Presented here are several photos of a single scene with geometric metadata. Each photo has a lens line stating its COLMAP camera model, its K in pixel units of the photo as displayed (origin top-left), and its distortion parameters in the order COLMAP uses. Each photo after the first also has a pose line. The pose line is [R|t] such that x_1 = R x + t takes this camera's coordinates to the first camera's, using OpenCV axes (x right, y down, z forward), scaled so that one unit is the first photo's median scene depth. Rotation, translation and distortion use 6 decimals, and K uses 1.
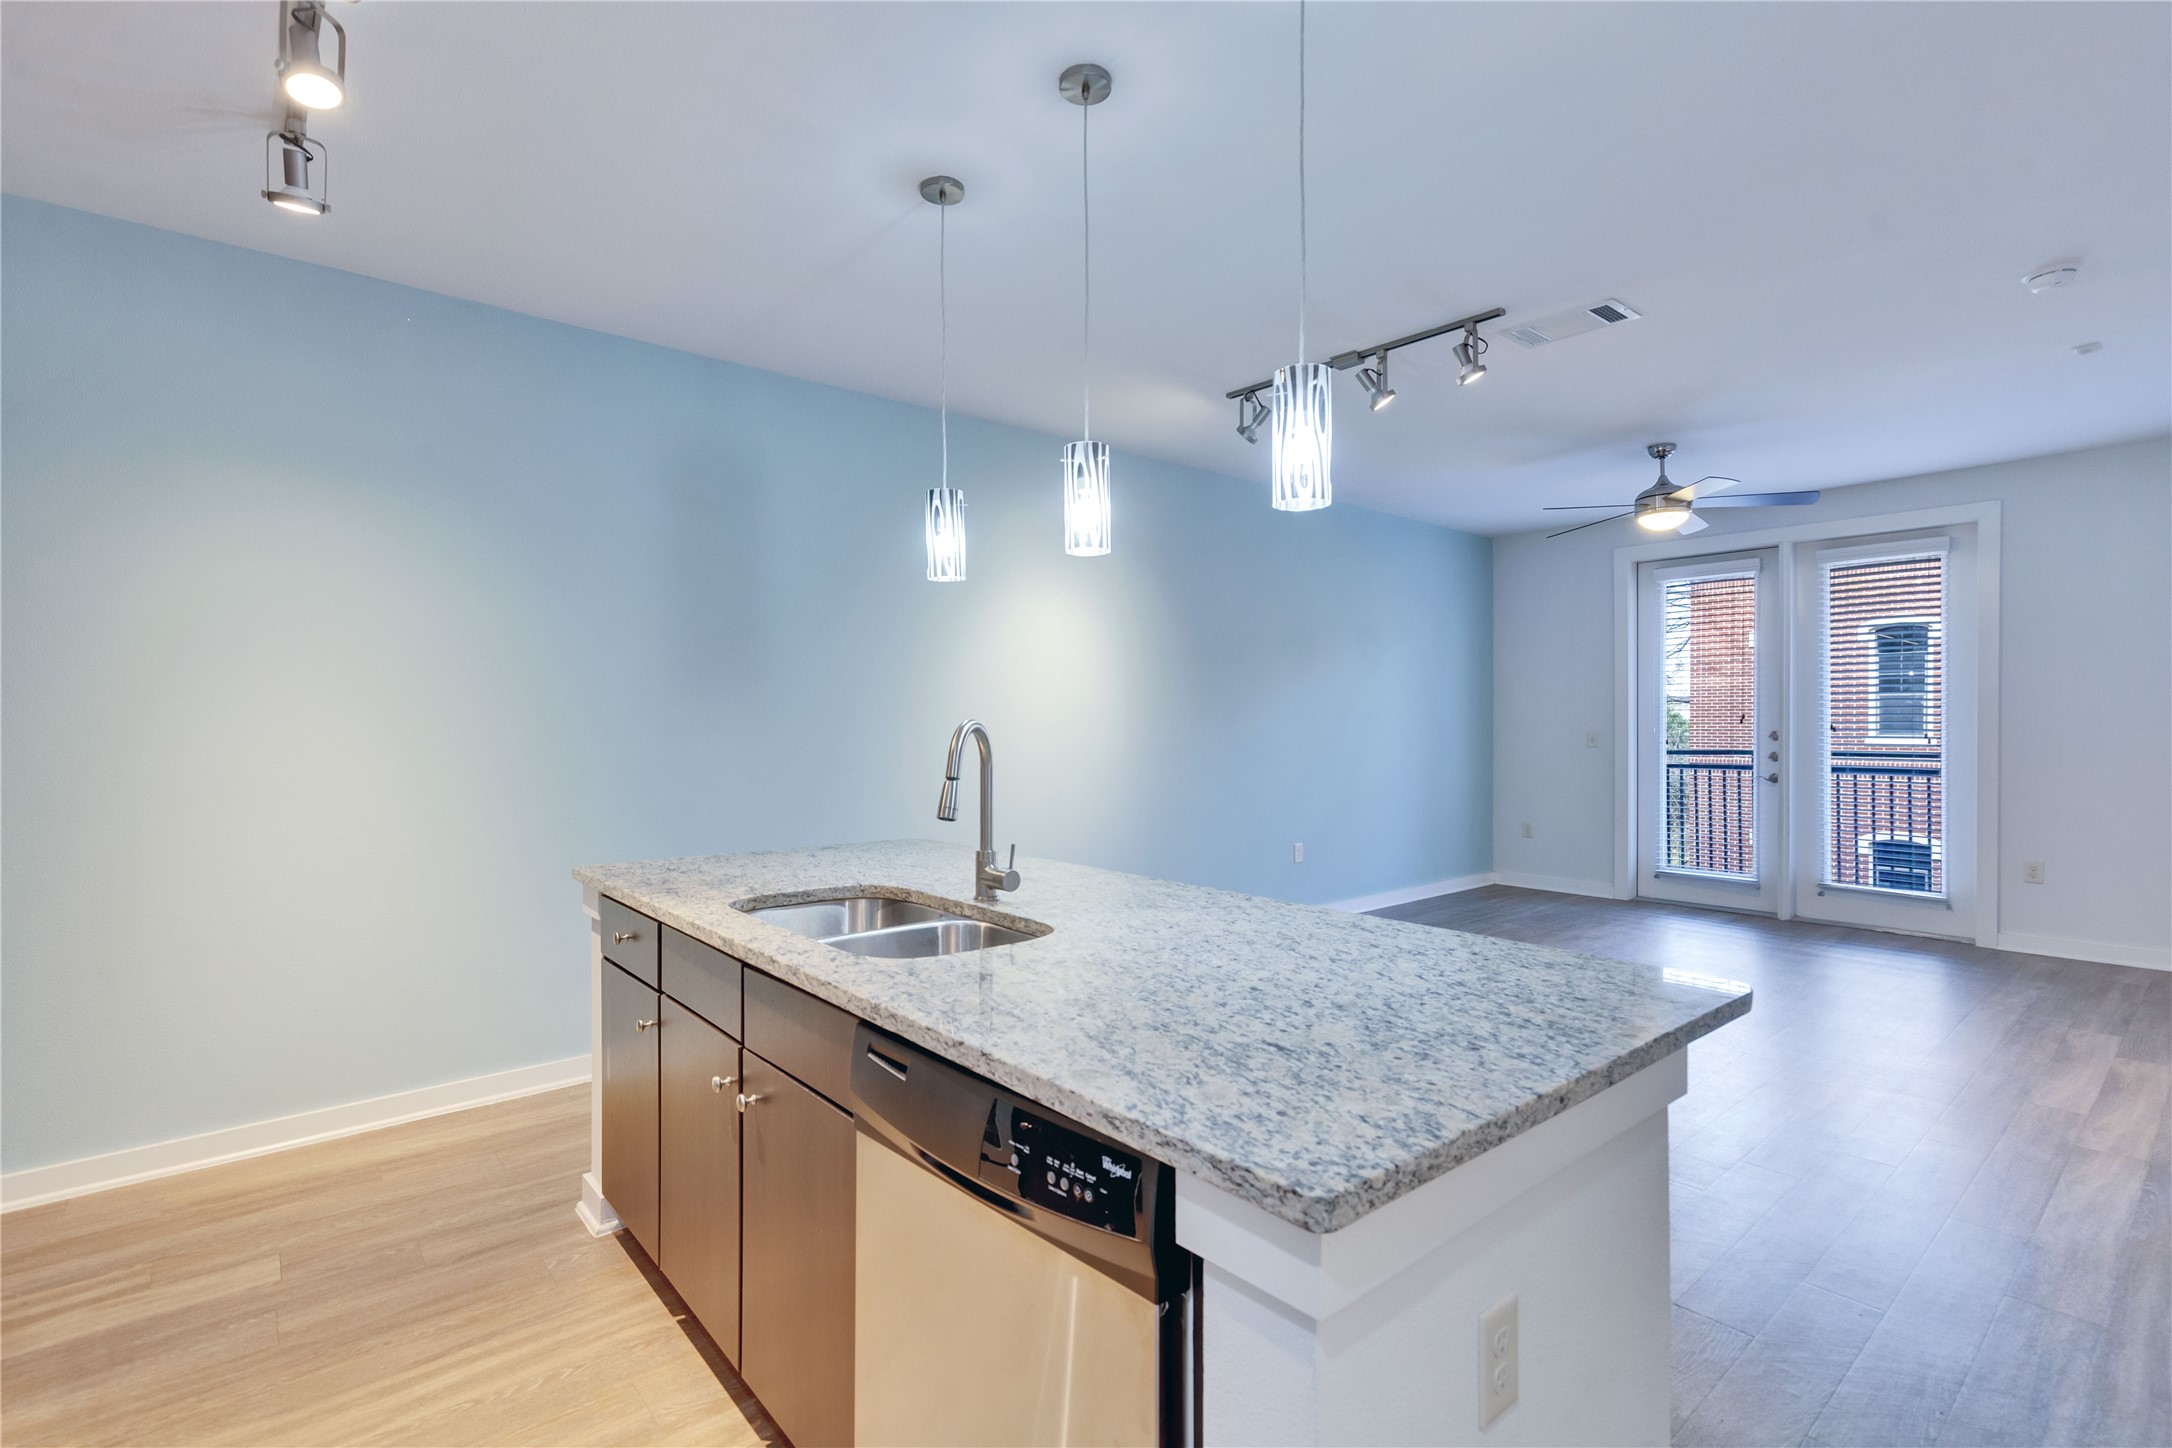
lens RADIAL K [[1000.1, 0, 1073.8], [0, 1000.1, 721.0], [0, 0, 1]] dist [0.006689, -0.000479]
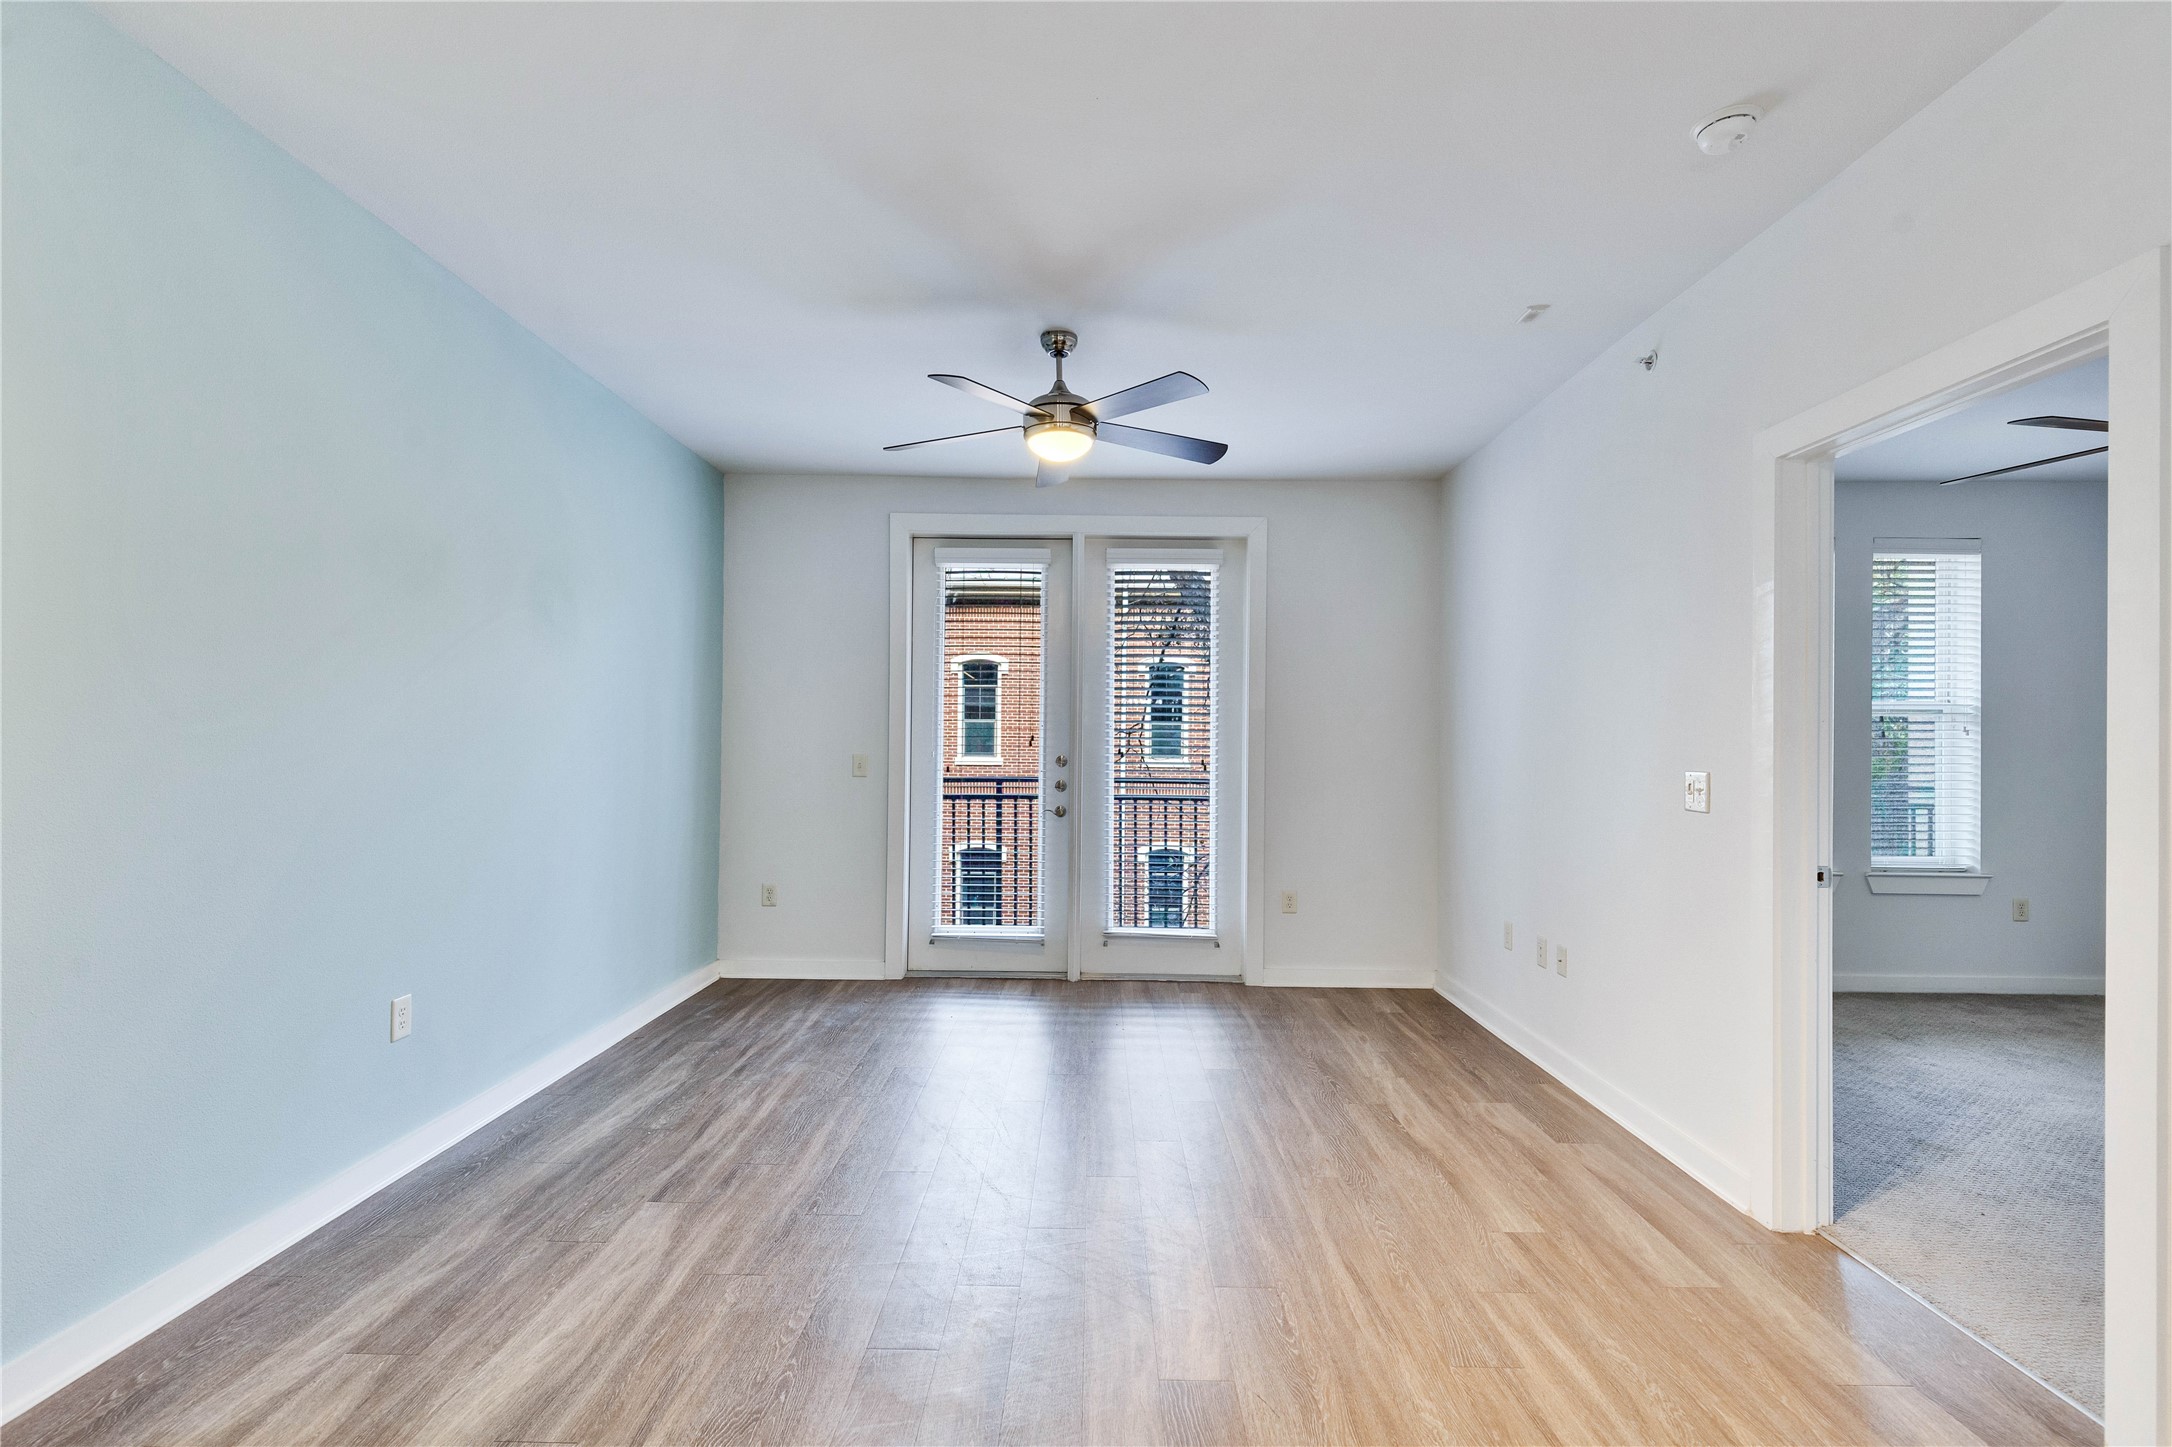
lens RADIAL K [[1000.1, 0, 1082.1], [0, 1000.1, 724.0], [0, 0, 1]] dist [0.006689, -0.000479]
pose [[0.648388, 0.026316, 0.760855, 0.069769], [-0.014588, 0.999648, -0.022143, 0.002356], [-0.761171, 0.003258, 0.648543, 0.445826]]
